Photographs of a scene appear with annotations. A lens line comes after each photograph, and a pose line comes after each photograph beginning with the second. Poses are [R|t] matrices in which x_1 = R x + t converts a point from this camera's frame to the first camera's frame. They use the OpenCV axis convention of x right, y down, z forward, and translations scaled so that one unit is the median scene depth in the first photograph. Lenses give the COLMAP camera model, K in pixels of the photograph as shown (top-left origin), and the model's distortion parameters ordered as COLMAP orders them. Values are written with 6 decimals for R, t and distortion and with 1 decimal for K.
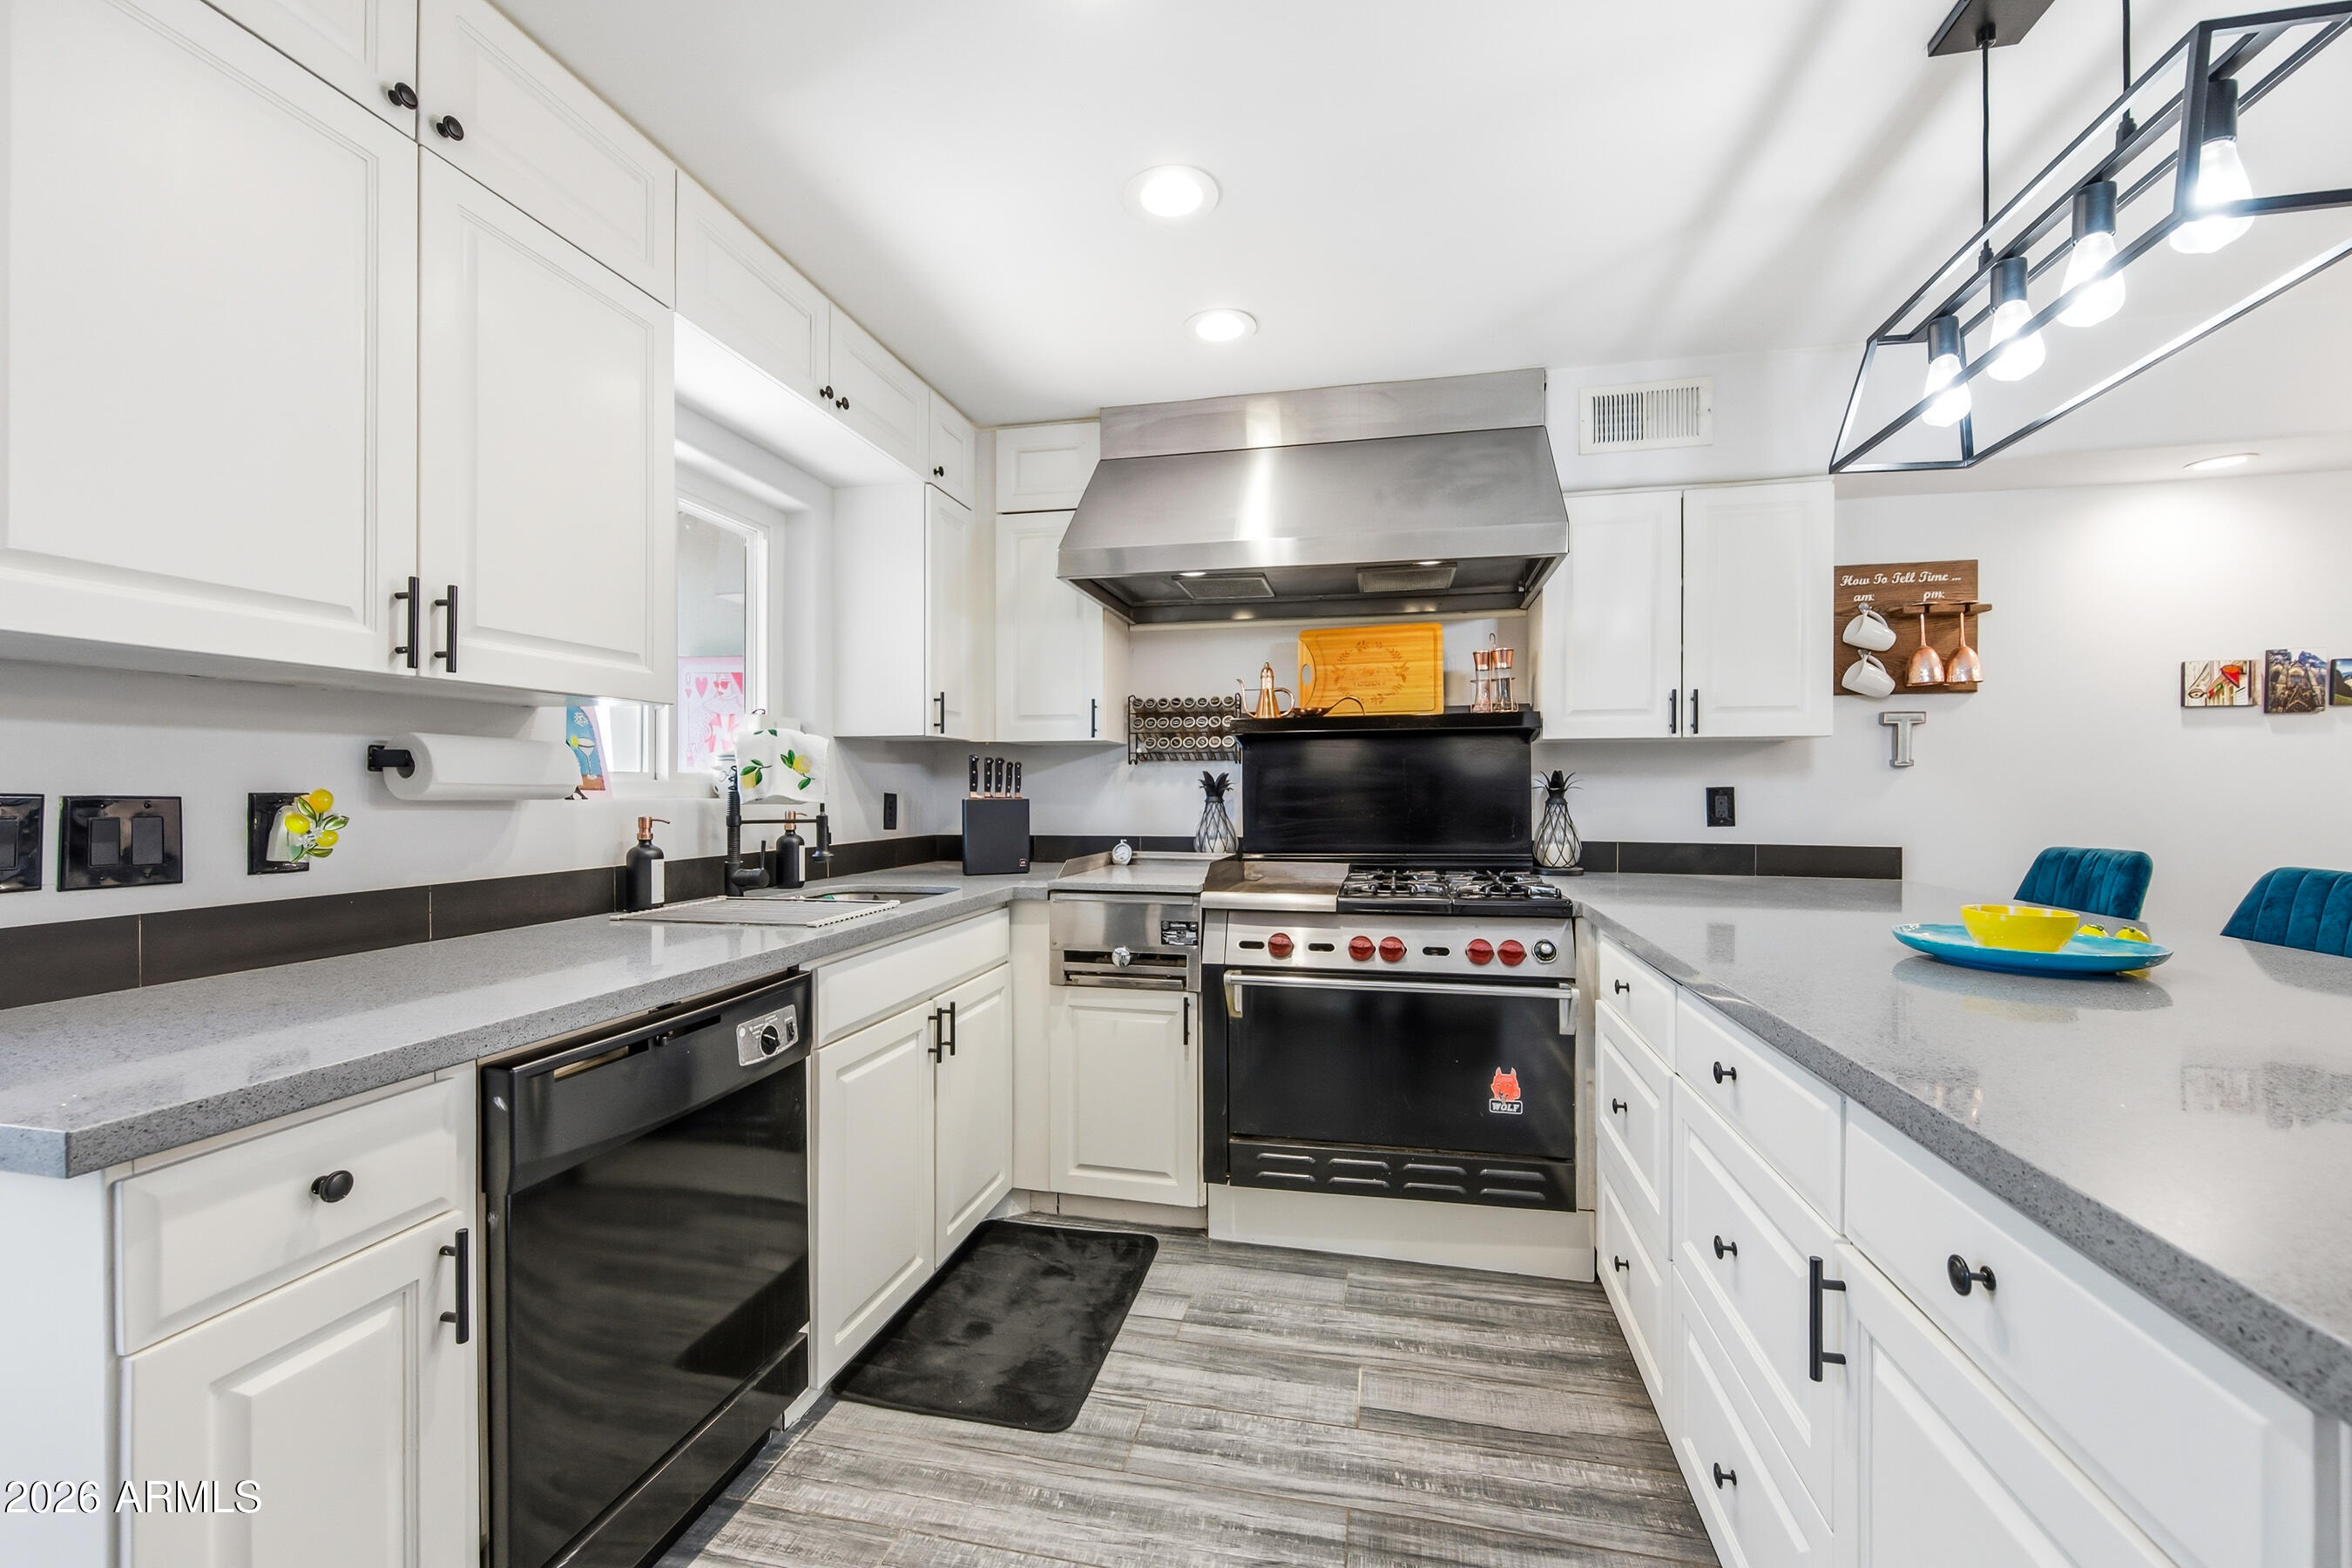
lens RADIAL K [[948.2, 0, 1176.0], [0, 948.2, 784.0], [0, 0, 1]] dist [0.000266, -0.000008]
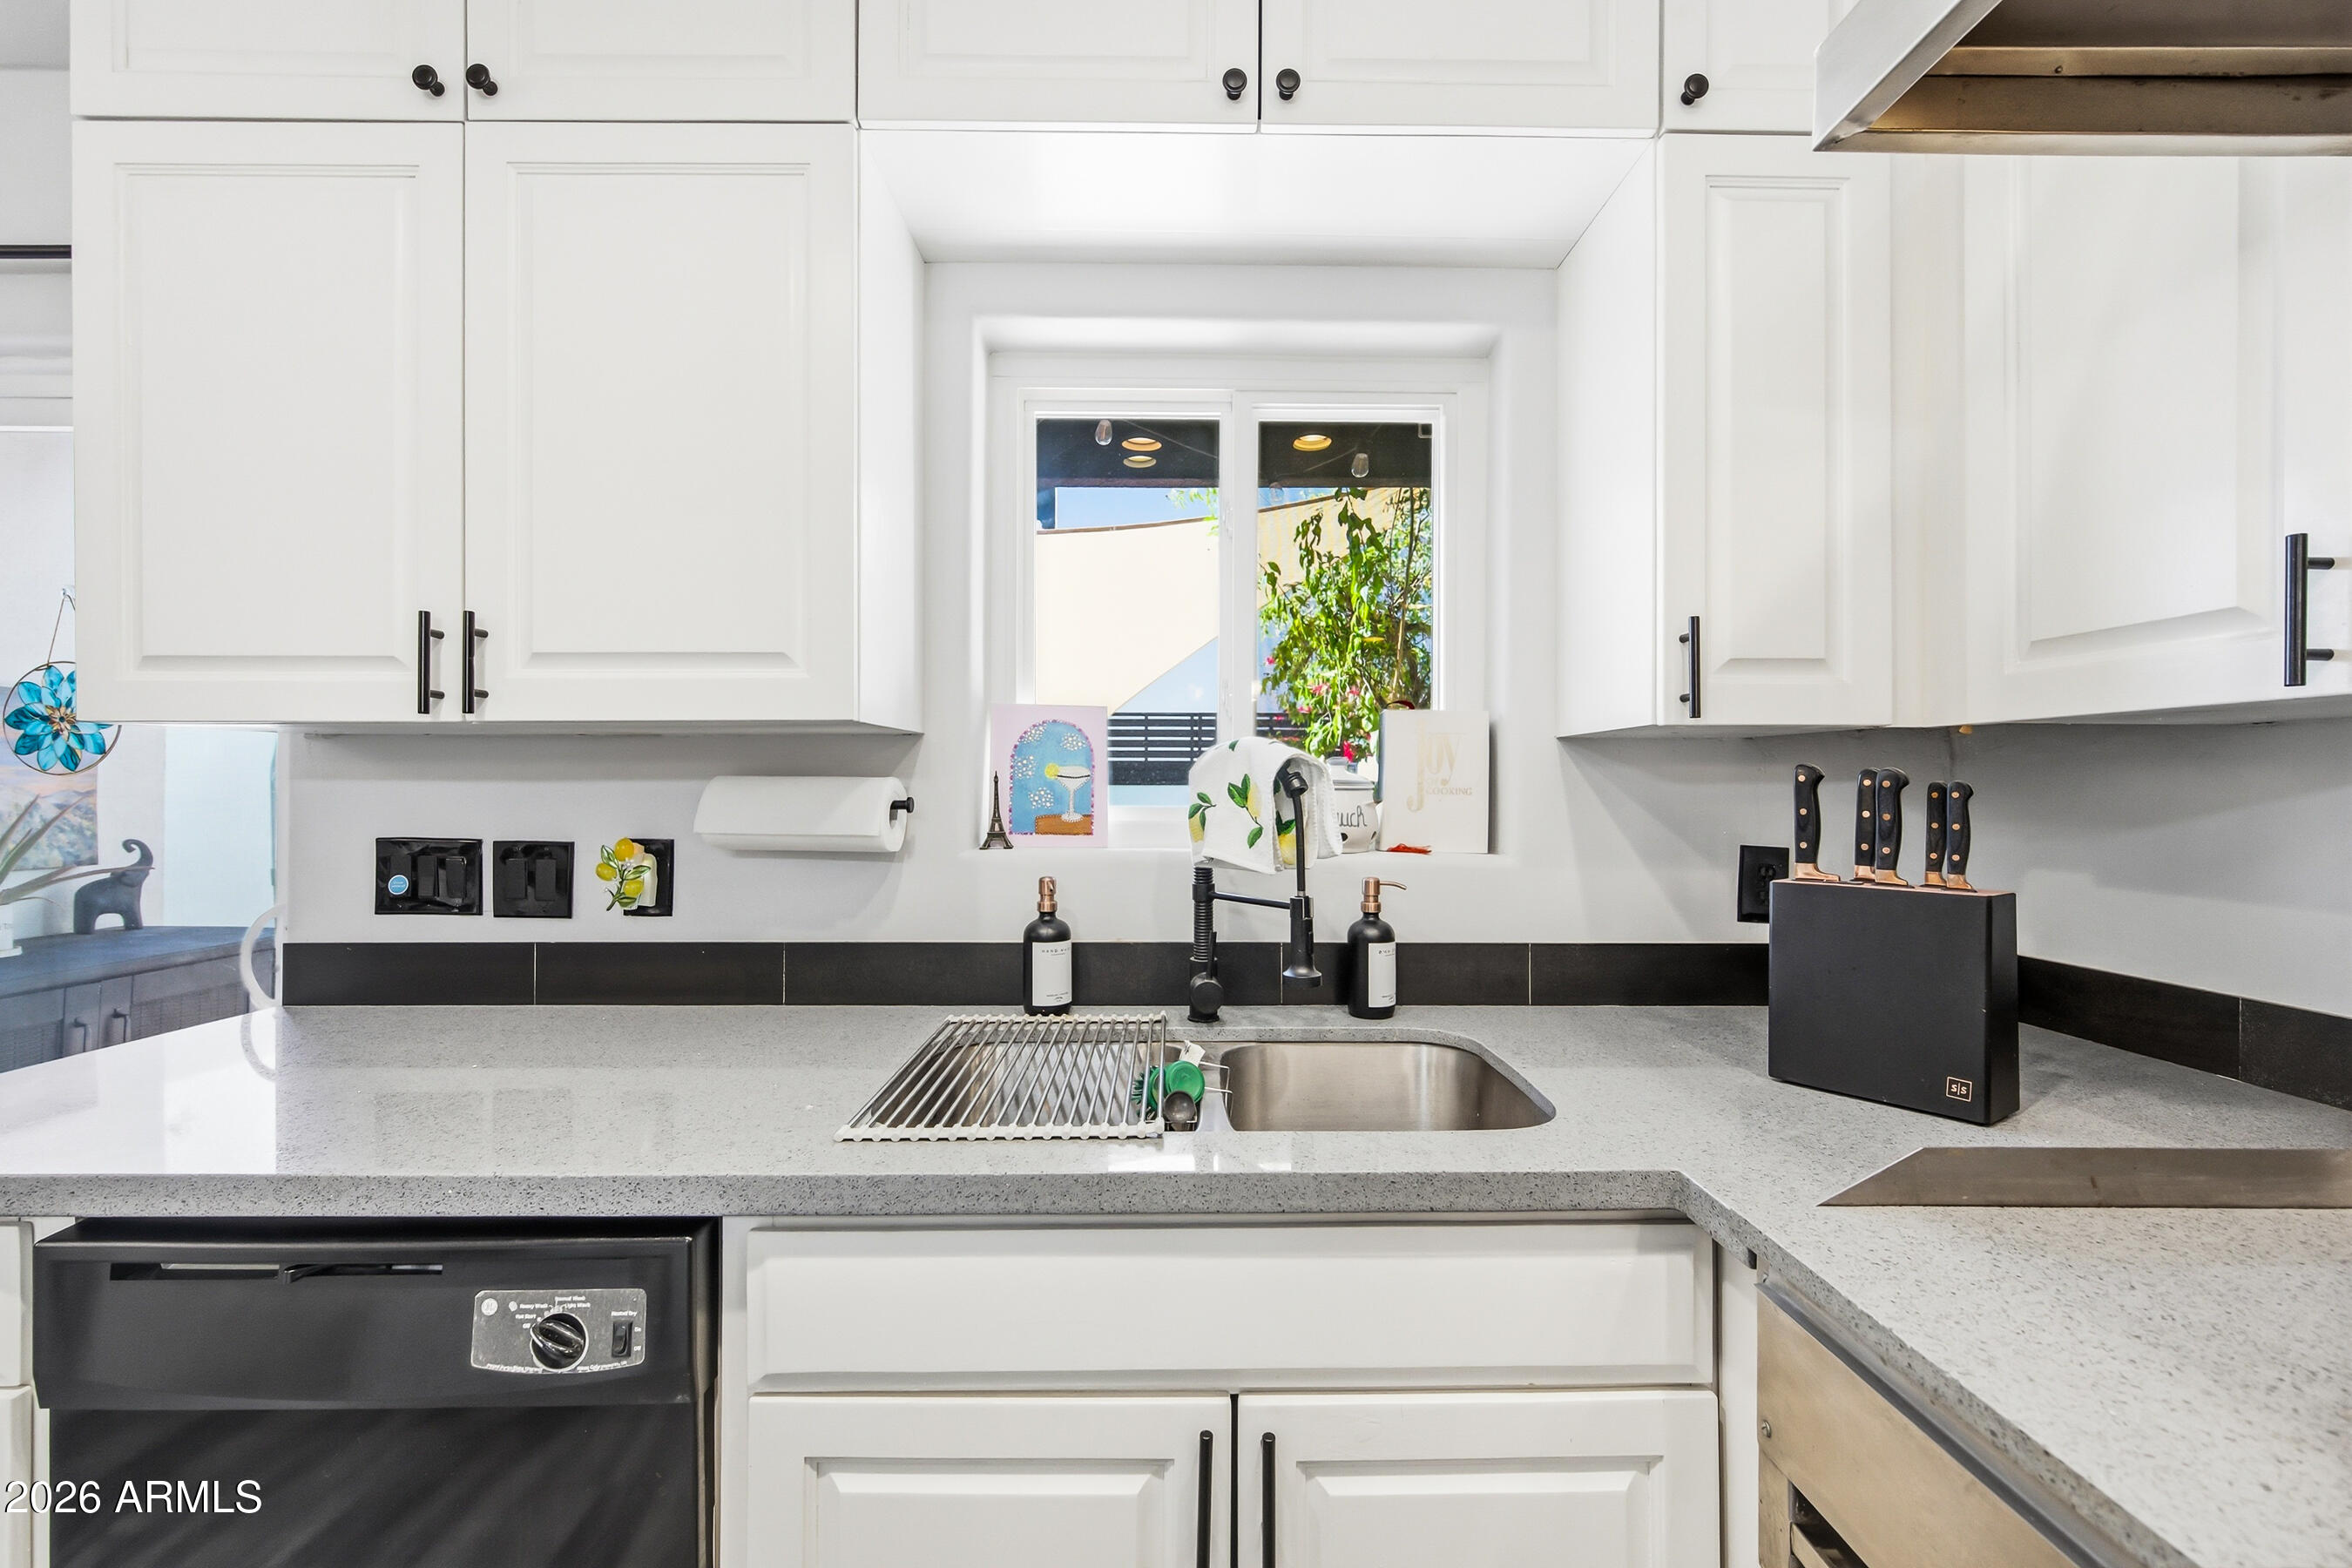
lens RADIAL K [[968.3, 0, 1179.6], [0, 968.3, 769.5], [0, 0, 1]] dist [0.001131, -0.000093]
pose [[0.231320, -0.009887, -0.972827, 0.189656], [0.003295, 0.999951, -0.009379, -0.048166], [0.972872, -0.001036, 0.231341, 1.188682]]
